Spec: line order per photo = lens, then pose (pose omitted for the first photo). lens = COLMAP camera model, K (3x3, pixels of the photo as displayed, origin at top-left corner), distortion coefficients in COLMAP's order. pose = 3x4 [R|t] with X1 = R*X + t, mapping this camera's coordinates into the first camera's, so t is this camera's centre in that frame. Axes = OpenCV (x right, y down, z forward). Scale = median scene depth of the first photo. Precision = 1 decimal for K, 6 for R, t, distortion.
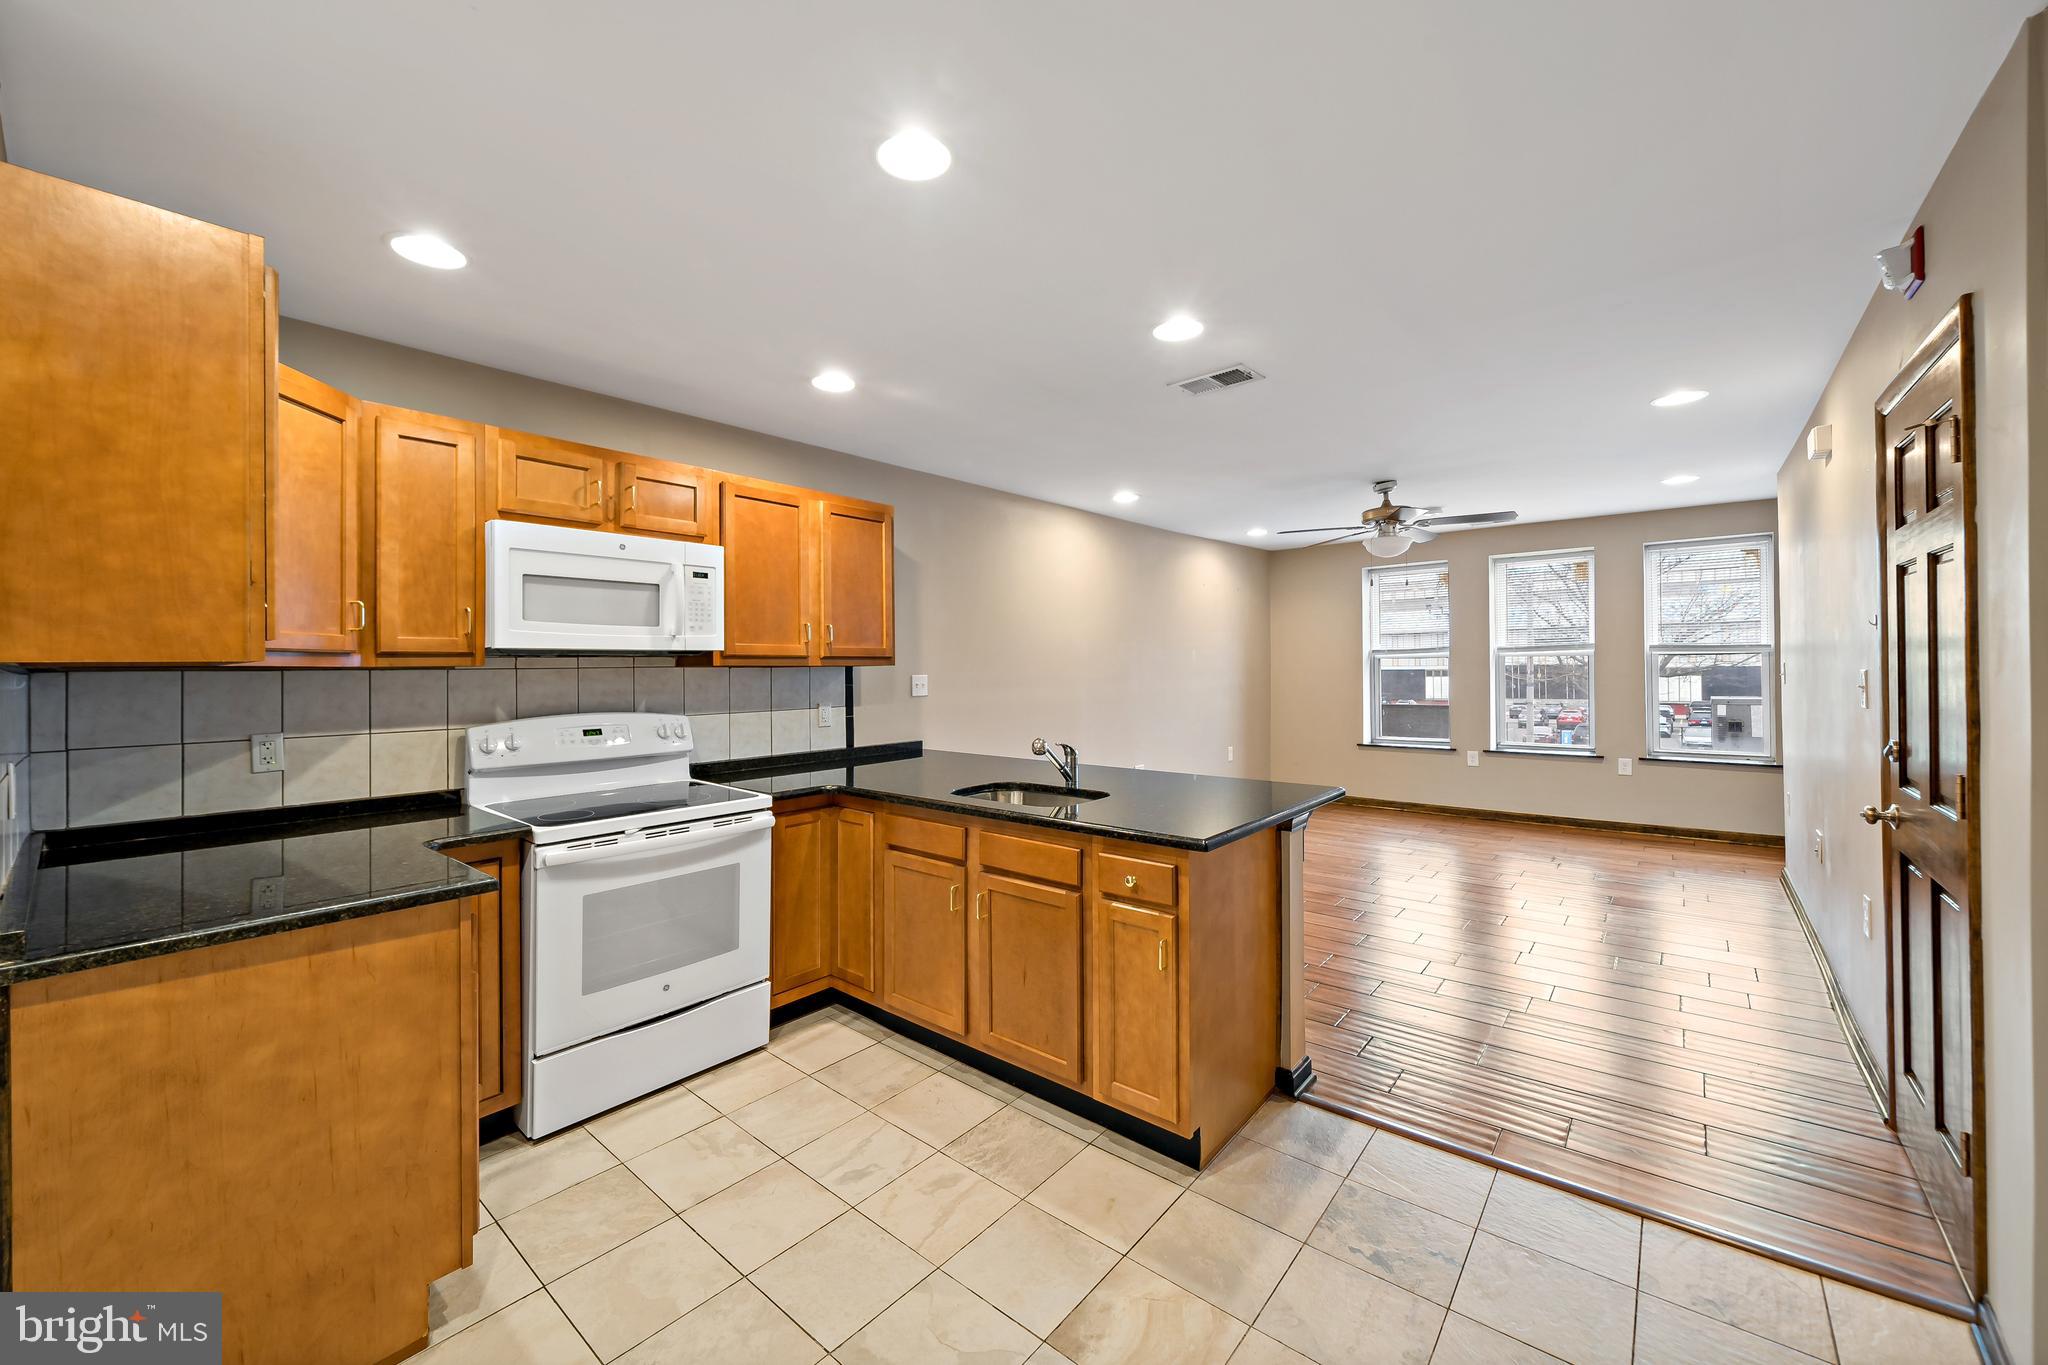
lens RADIAL K [[779.4, 0, 1014.5], [0, 779.4, 669.6], [0, 0, 1]] dist [-0.003564, -0.000010]
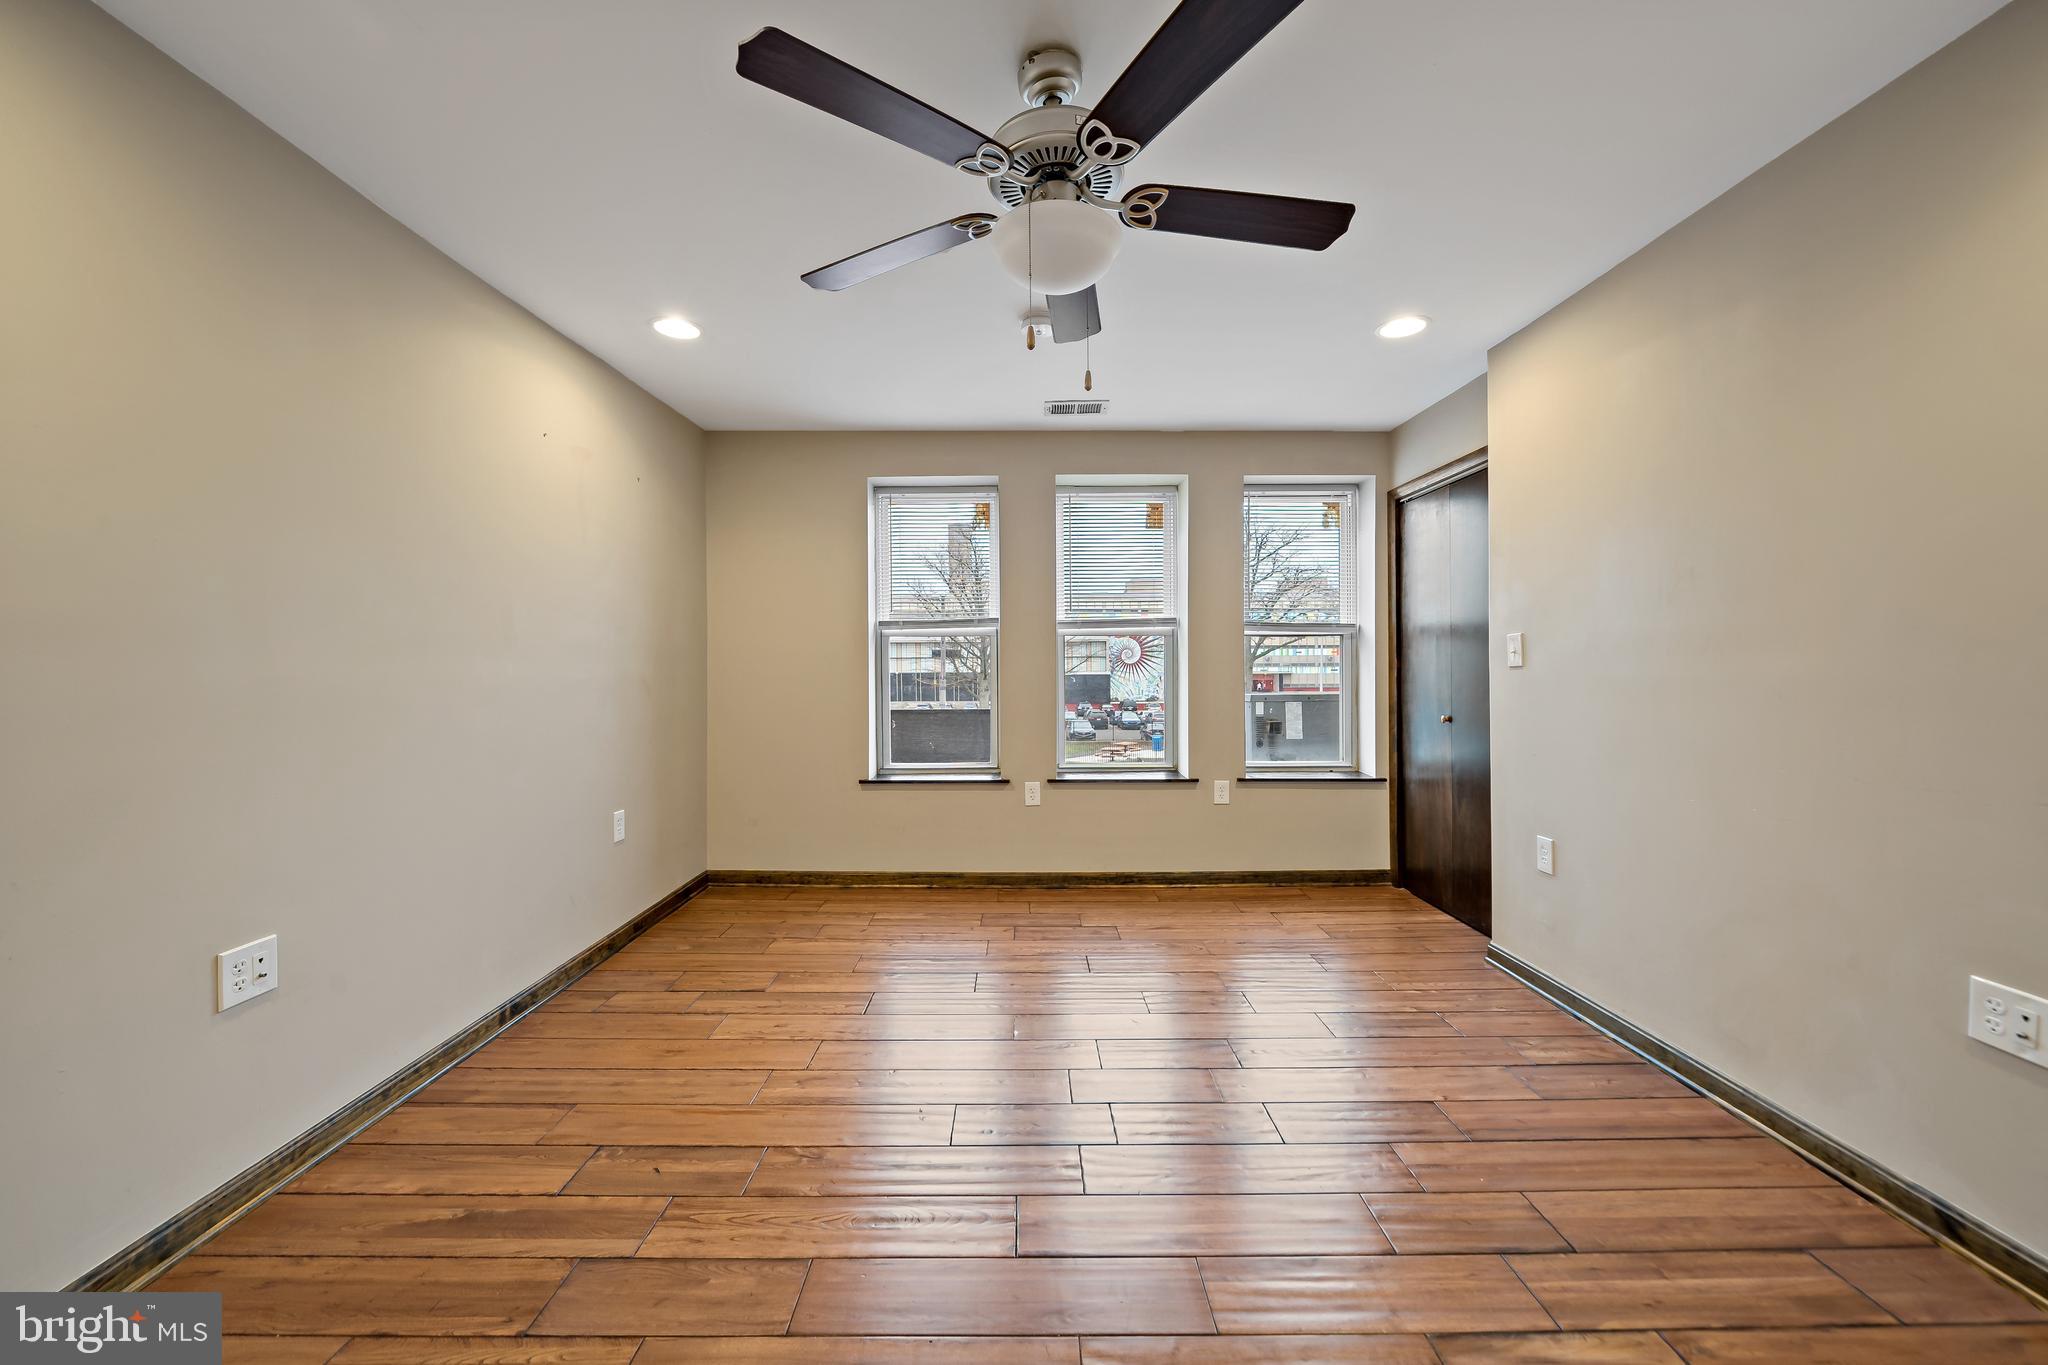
lens RADIAL K [[779.4, 0, 999.1], [0, 779.4, 687.8], [0, 0, 1]] dist [-0.003564, -0.000010]
pose [[0.774193, -0.004827, 0.632931, 0.440367], [-0.005189, 0.999889, 0.013973, 0.050009], [-0.632928, -0.014102, 0.774082, 1.390295]]
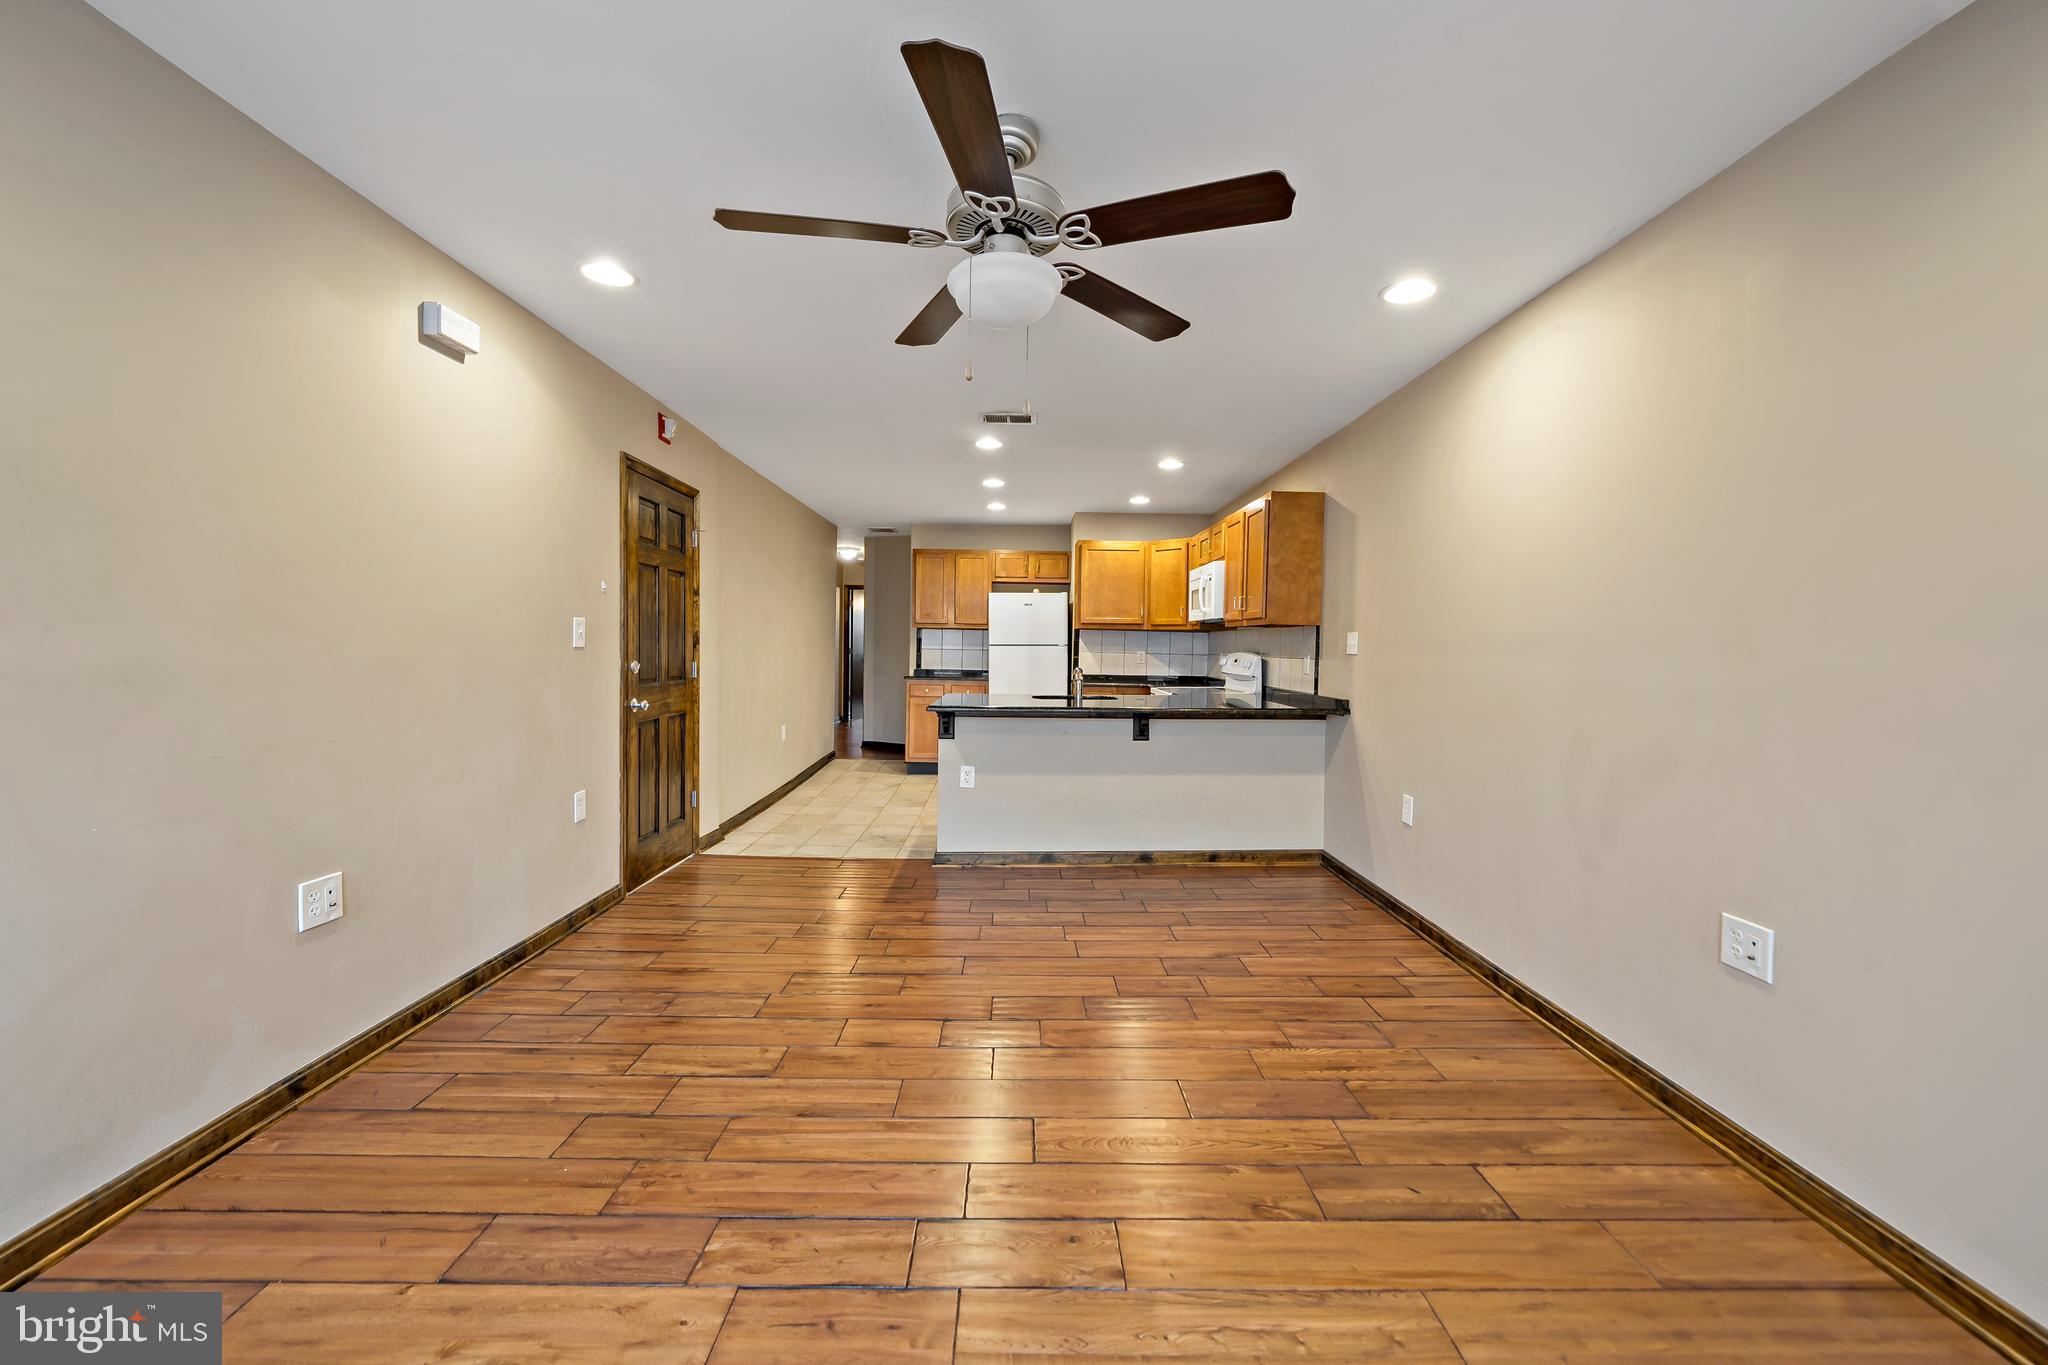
lens RADIAL K [[779.4, 0, 1030.9], [0, 779.4, 676.0], [0, 0, 1]] dist [-0.003564, -0.000010]
pose [[-0.747820, 0.028086, -0.663308, 1.351025], [-0.007757, 0.998667, 0.051031, 0.022969], [0.663857, 0.043308, -0.746605, 2.419026]]
